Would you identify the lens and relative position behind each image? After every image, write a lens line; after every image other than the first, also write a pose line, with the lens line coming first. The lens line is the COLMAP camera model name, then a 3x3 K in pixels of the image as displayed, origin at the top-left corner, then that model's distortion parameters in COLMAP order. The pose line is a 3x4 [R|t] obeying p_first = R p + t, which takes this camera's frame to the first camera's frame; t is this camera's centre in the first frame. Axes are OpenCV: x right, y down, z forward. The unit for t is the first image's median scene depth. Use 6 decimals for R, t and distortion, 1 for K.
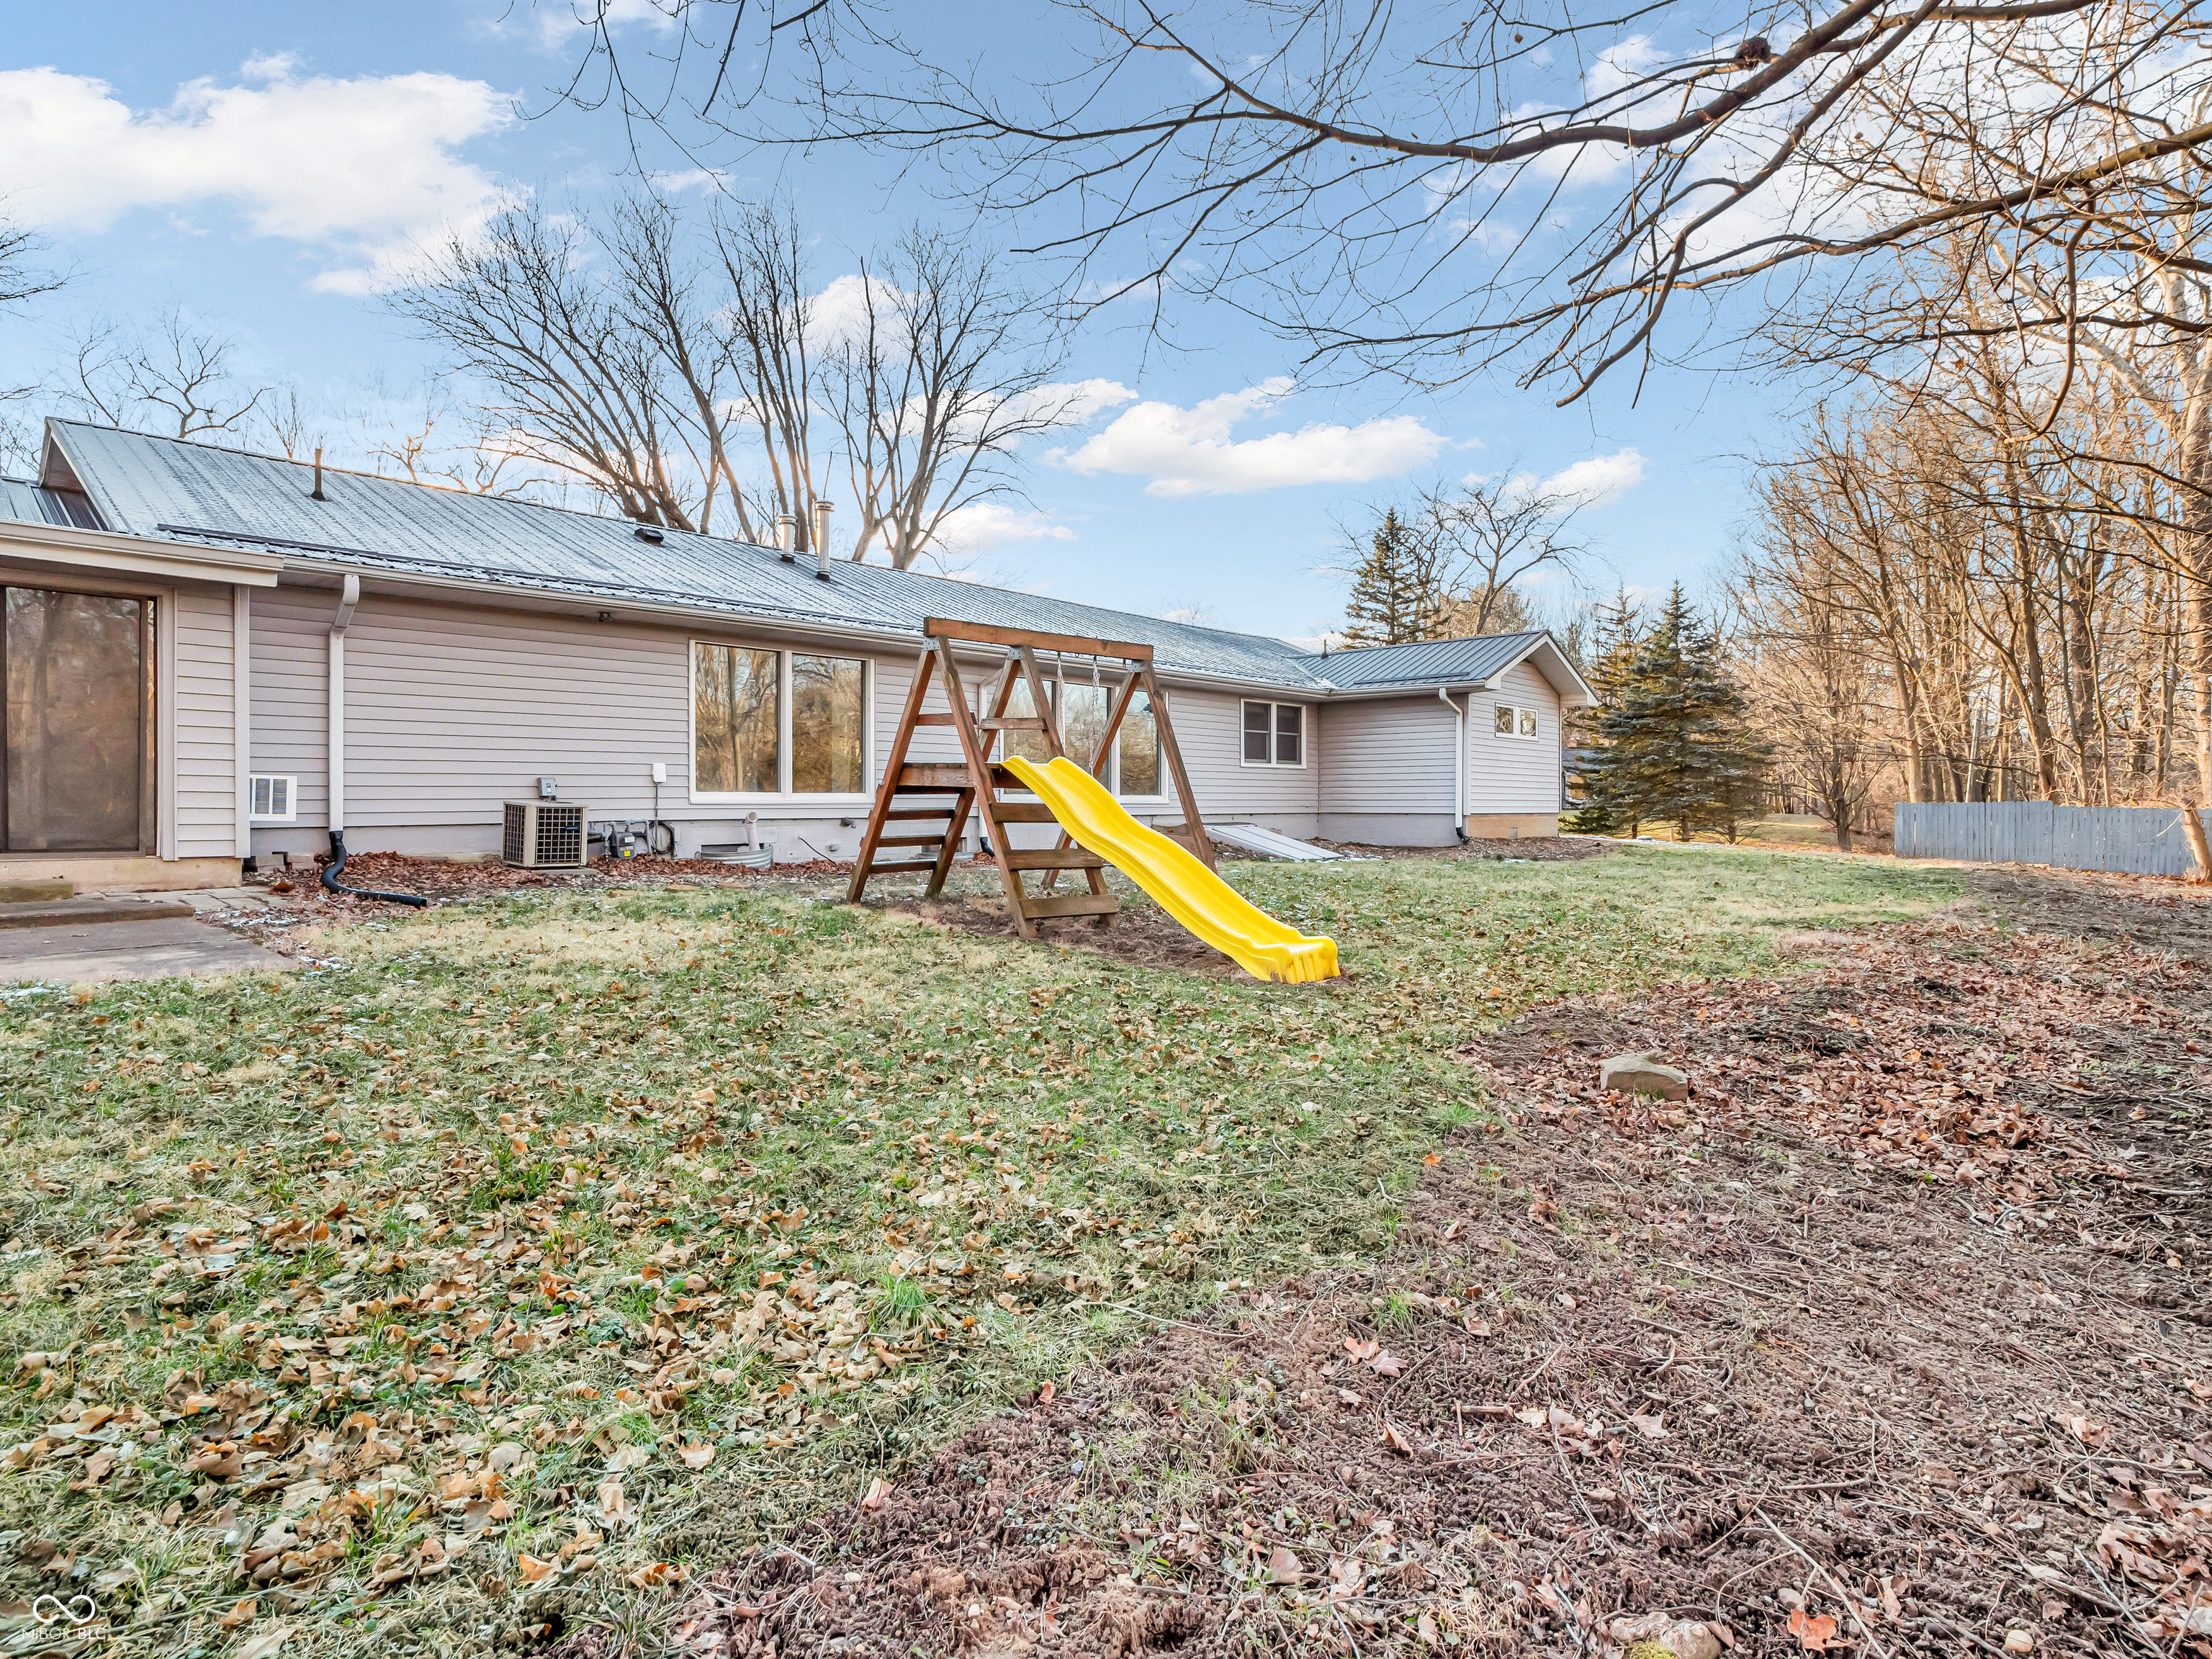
lens RADIAL K [[1176.1, 0, 1110.3], [0, 1176.1, 804.5], [0, 0, 1]] dist [0.000147, -0.000048]
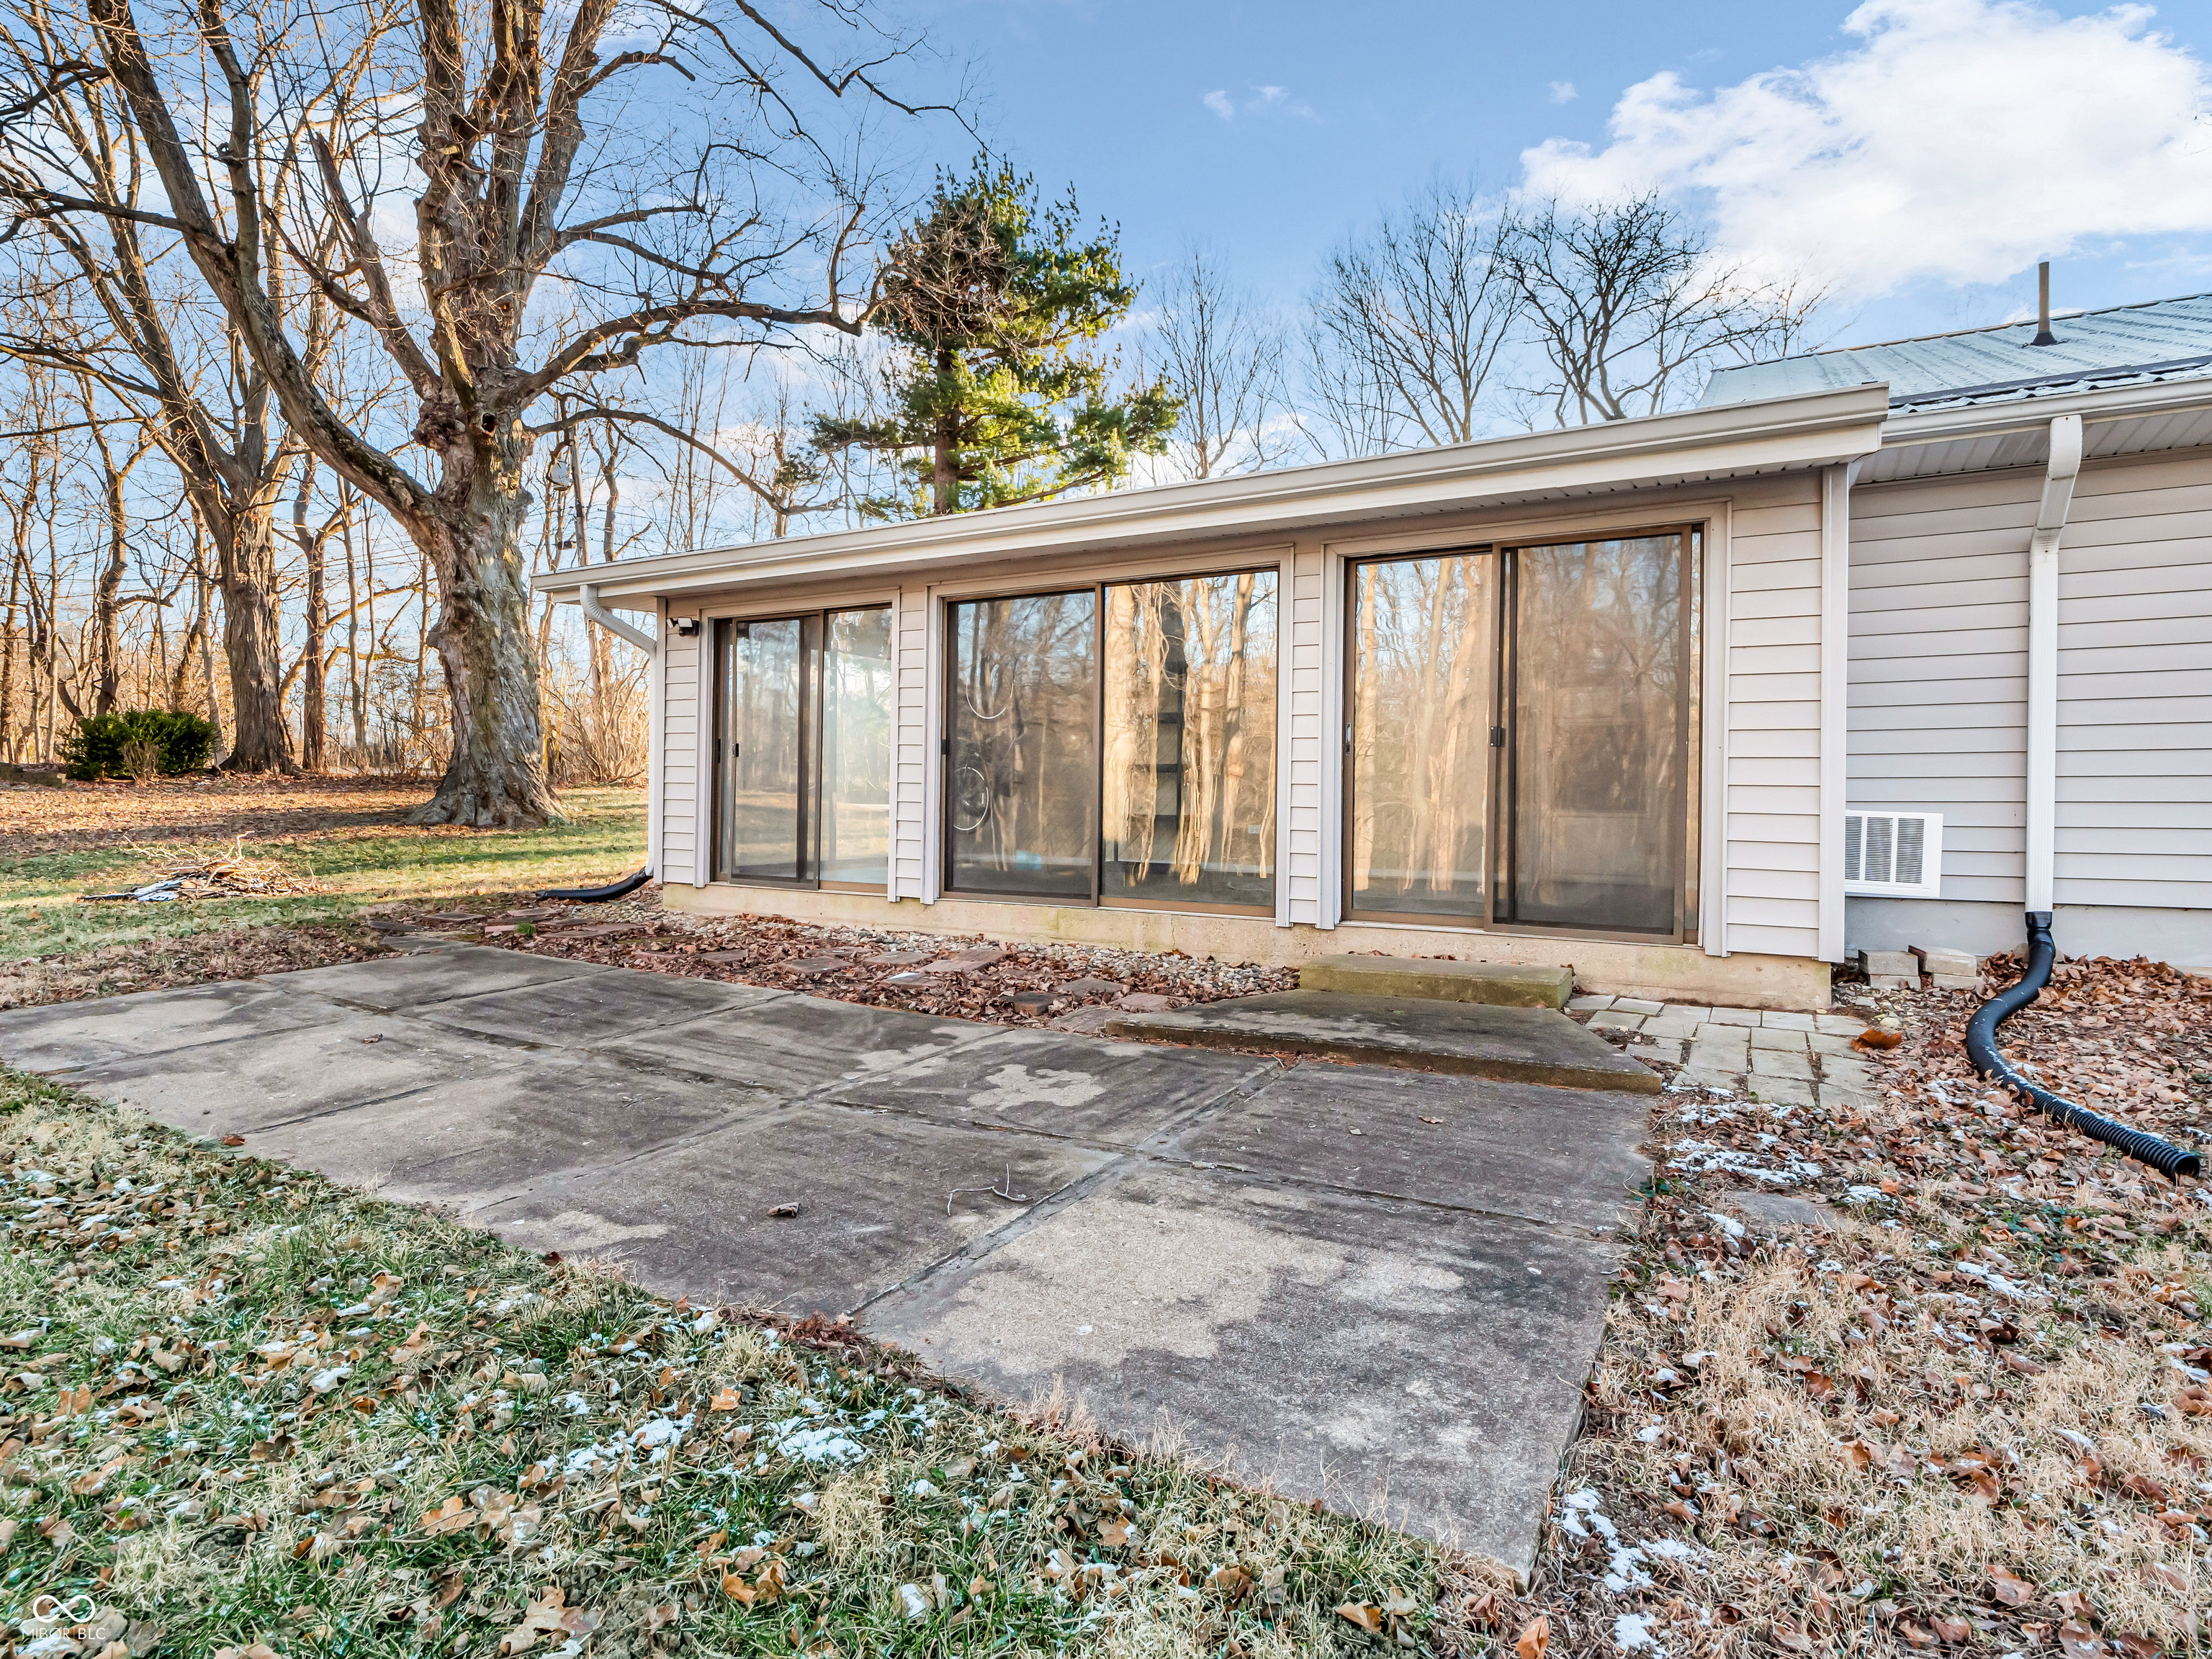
lens RADIAL K [[1176.1, 0, 1110.3], [0, 1176.1, 804.5], [0, 0, 1]] dist [0.000147, -0.000048]
pose [[0.244412, -0.002191, -0.969669, -0.244870], [-0.011266, 0.999924, -0.005099, -0.018926], [0.969606, 0.012170, 0.244369, 0.463745]]
